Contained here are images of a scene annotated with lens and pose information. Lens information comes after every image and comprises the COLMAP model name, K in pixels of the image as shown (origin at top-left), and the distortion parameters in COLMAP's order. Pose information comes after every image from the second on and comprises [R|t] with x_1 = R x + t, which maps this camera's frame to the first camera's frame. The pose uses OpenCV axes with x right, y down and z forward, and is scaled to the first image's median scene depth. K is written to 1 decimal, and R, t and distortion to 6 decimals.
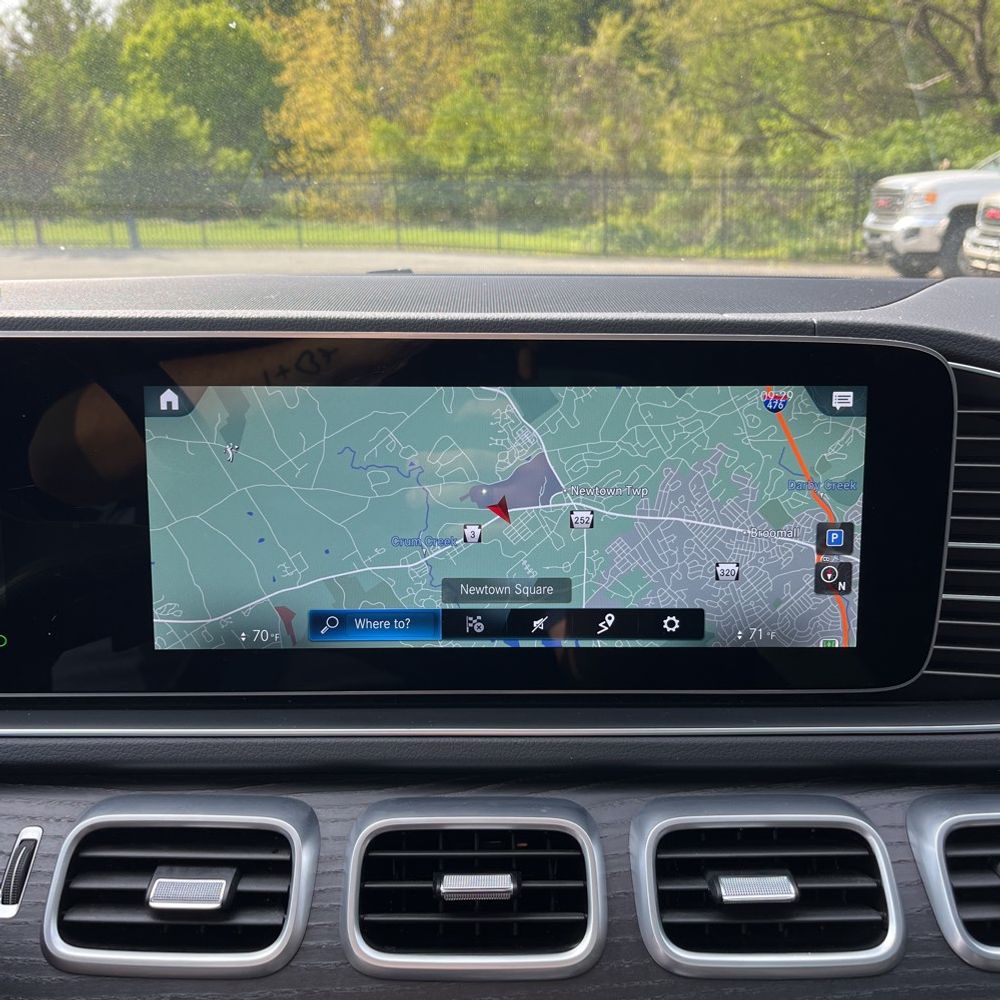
lens RADIAL K [[1012.6, 0, 495.1], [0, 1012.6, 507.7], [0, 0, 1]] dist [0.018482, 0.000000]
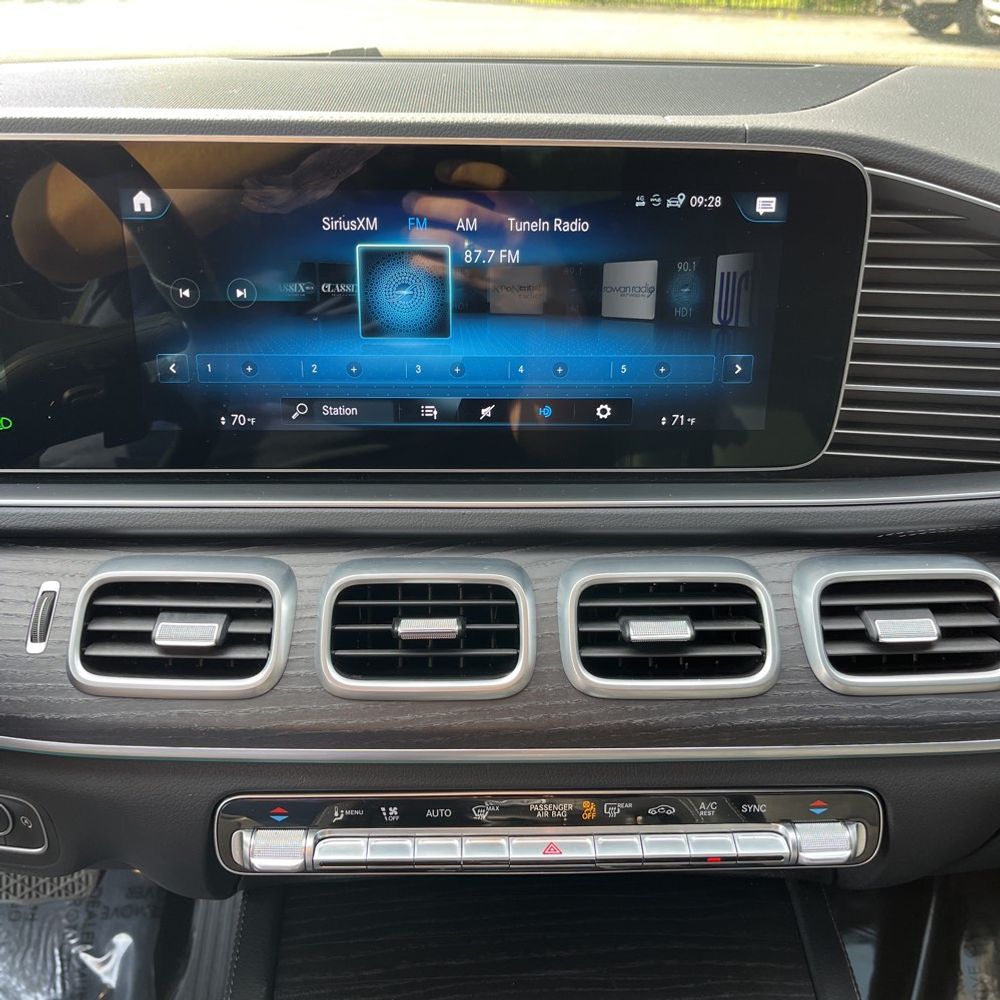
lens RADIAL K [[1012.6, 0, 505.3], [0, 1012.6, 498.7], [0, 0, 1]] dist [0.018482, 0.000000]
pose [[0.999874, 0.002510, 0.015647, 0.052665], [-0.005782, 0.977091, 0.212745, -0.032457], [-0.014754, -0.212809, 0.976982, -0.137406]]
